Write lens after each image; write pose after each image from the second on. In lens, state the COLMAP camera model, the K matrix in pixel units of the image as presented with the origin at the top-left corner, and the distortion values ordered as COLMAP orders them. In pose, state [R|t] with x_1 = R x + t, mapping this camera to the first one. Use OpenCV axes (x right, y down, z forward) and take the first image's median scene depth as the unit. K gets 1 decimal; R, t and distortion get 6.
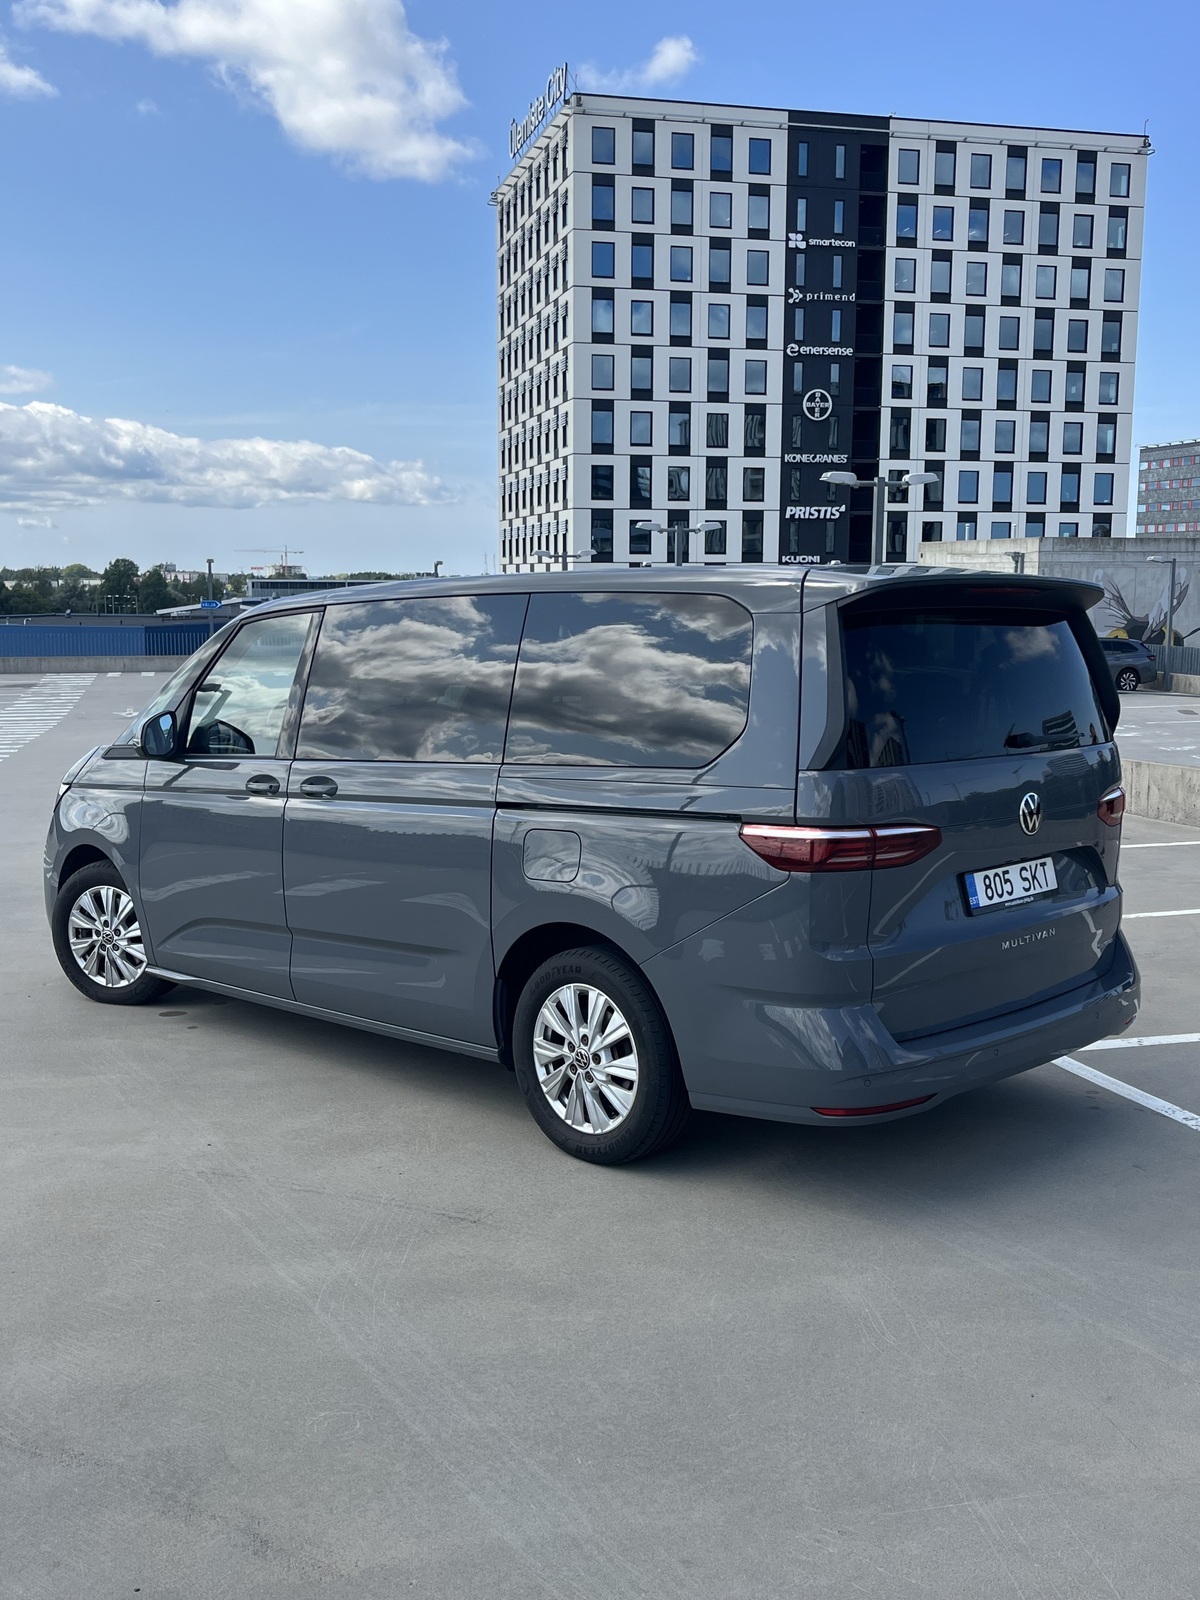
lens RADIAL K [[1496.3, 0, 600.0], [0, 1496.3, 800.0], [0, 0, 1]] dist [0.007263, -0.016834]
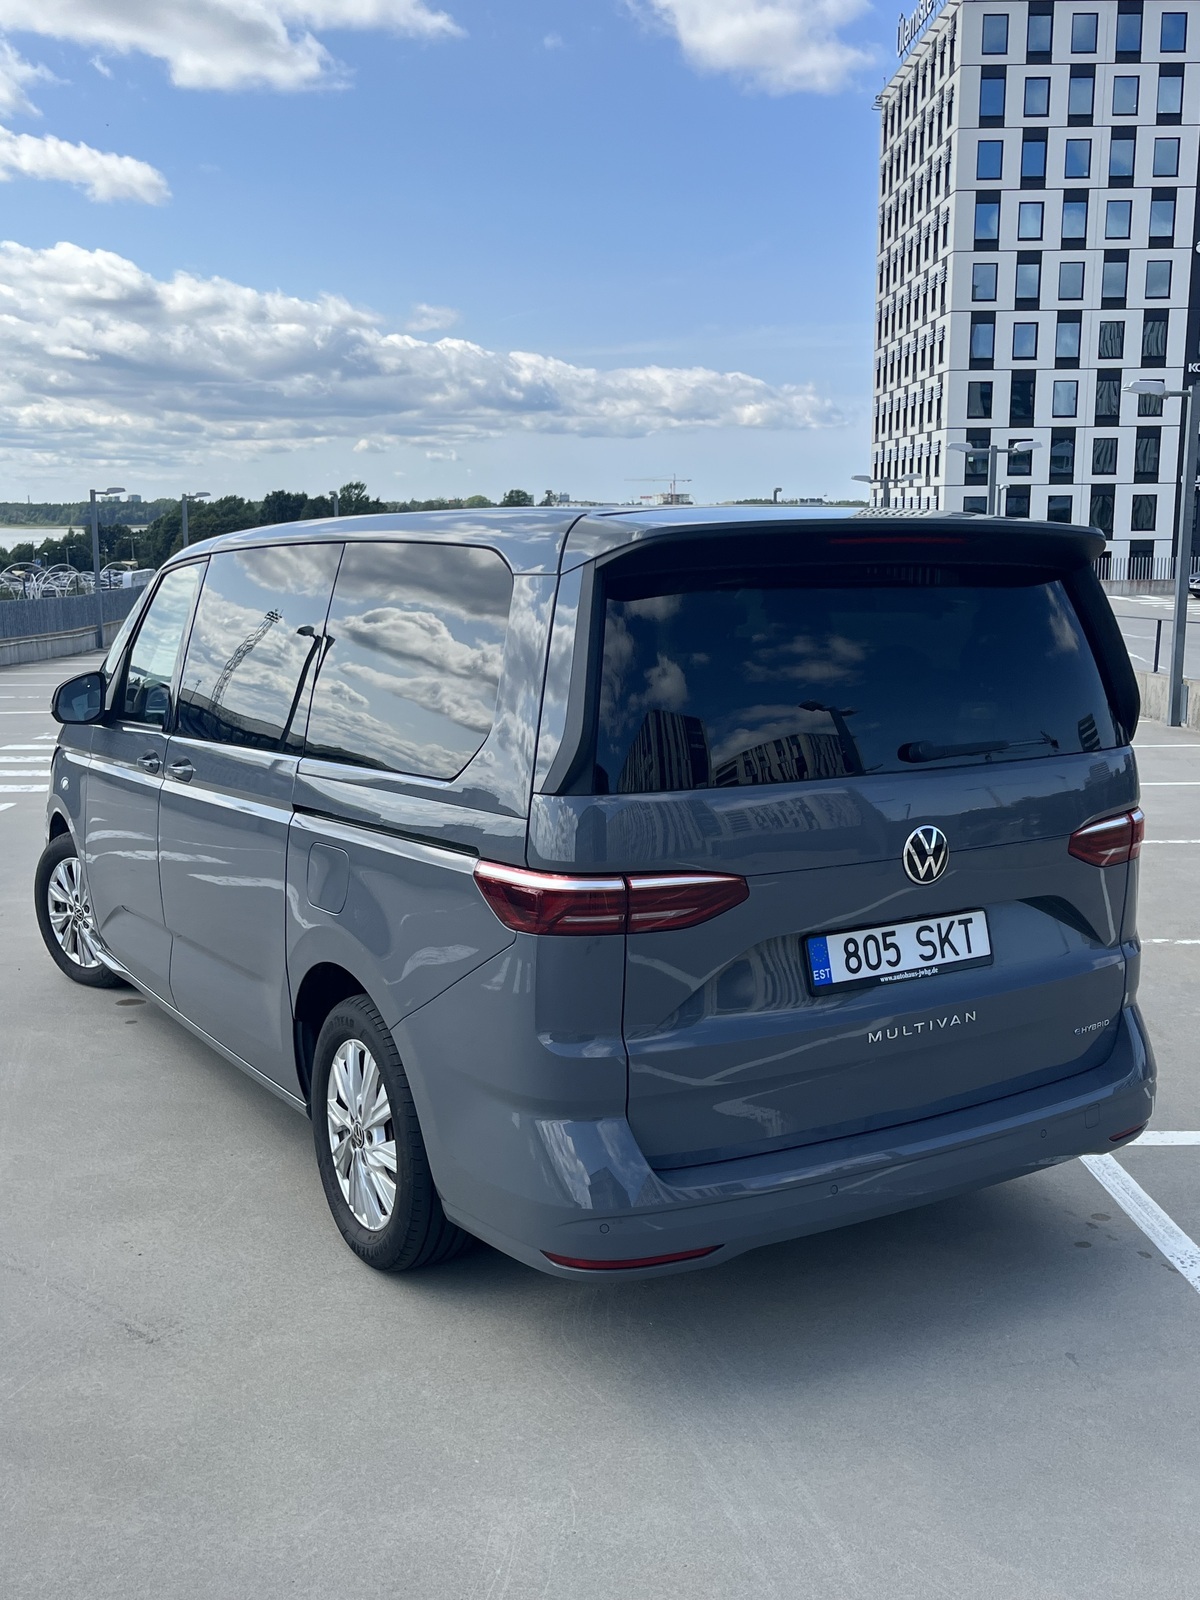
lens RADIAL K [[1514.5, 0, 600.0], [0, 1514.5, 800.0], [0, 0, 1]] dist [-0.013129, 0.066659]
pose [[0.971197, 0.035504, -0.235617, 0.199441], [-0.024617, 0.998496, 0.048992, -0.031375], [0.237002, -0.041781, 0.970610, 0.173390]]
